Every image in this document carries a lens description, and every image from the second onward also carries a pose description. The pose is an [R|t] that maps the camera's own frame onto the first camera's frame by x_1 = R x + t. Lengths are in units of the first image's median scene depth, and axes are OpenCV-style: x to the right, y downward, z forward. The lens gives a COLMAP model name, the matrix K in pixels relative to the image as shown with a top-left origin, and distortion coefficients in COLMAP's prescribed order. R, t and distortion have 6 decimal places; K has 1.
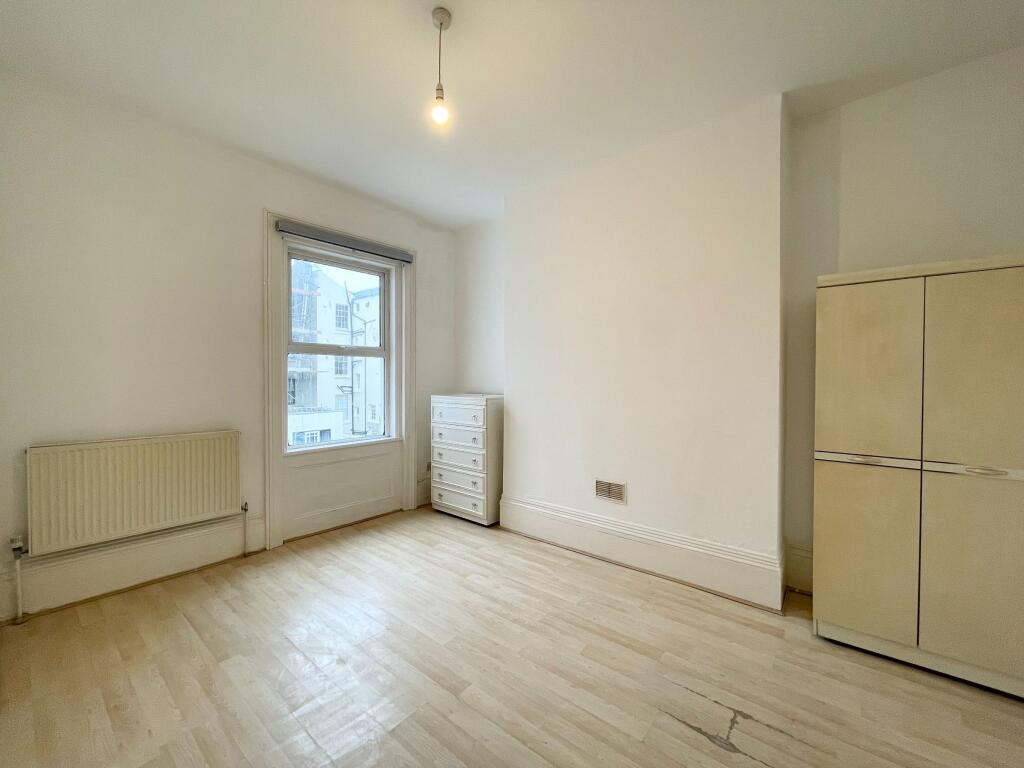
lens RADIAL K [[419.0, 0, 508.3], [0, 419.0, 383.3], [0, 0, 1]] dist [0.001511, 0.000380]
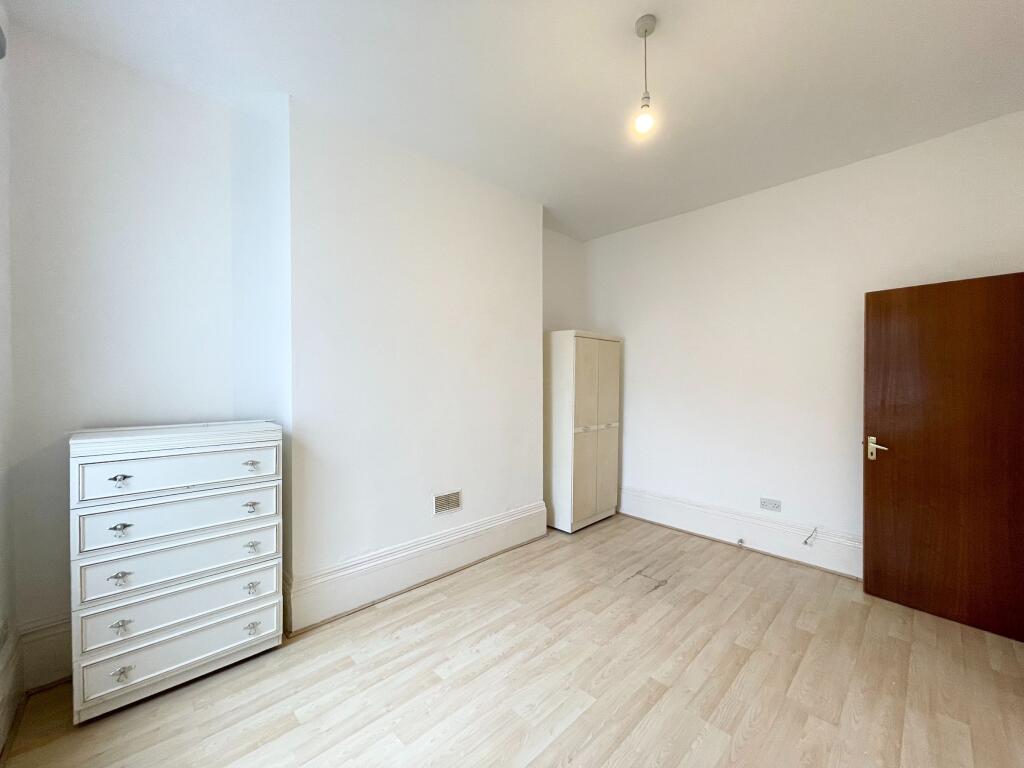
lens RADIAL K [[419.0, 0, 508.3], [0, 419.0, 383.3], [0, 0, 1]] dist [0.001511, 0.000380]
pose [[0.106384, -0.013265, 0.994237, -0.814002], [0.008527, 0.999886, 0.012427, -0.040349], [-0.994289, 0.007156, 0.106485, 0.847784]]
